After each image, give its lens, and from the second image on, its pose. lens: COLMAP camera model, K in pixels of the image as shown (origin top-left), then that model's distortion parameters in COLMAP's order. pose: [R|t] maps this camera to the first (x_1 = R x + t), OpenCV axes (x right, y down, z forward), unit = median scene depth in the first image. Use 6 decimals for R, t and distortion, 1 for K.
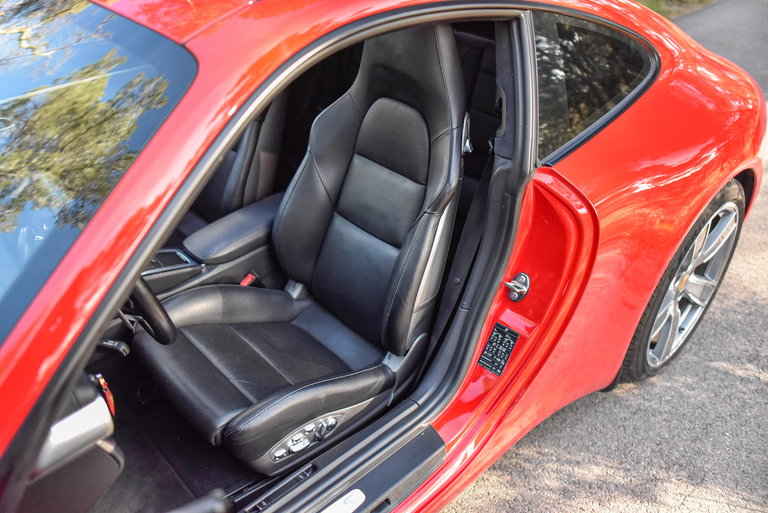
lens RADIAL K [[642.1, 0, 370.7], [0, 642.1, 256.4], [0, 0, 1]] dist [-0.053632, 0.045155]
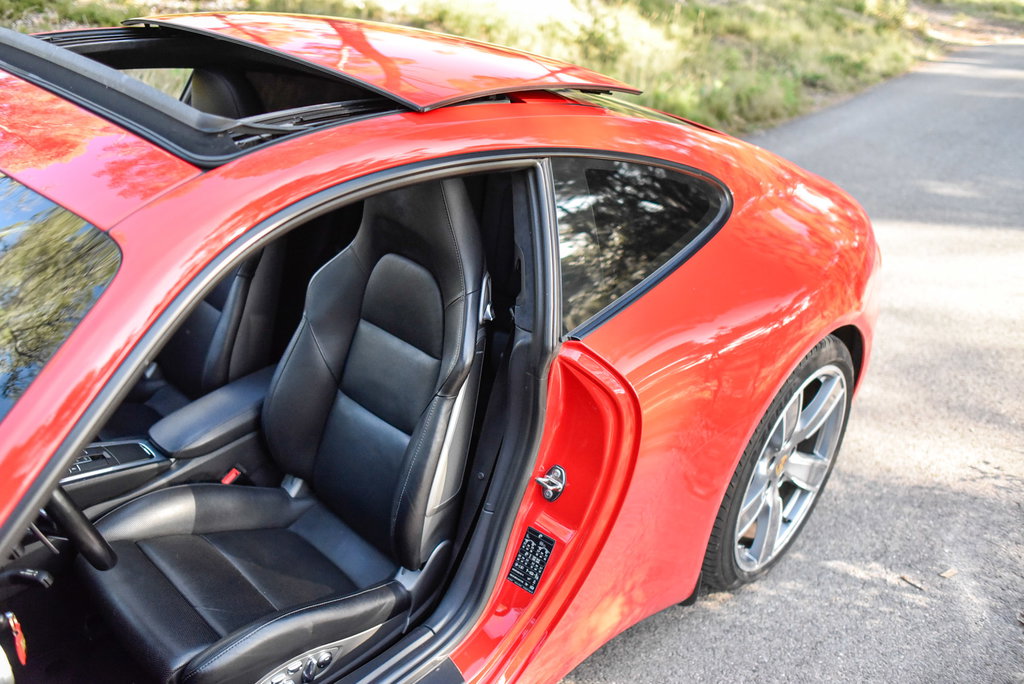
lens RADIAL K [[892.7, 0, 536.9], [0, 892.7, 316.9], [0, 0, 1]] dist [-0.053820, 0.018505]
pose [[0.998814, -0.016231, 0.045914, 0.150116], [0.020181, 0.996012, -0.086907, -0.060873], [-0.044320, 0.087730, 0.995158, -0.142568]]
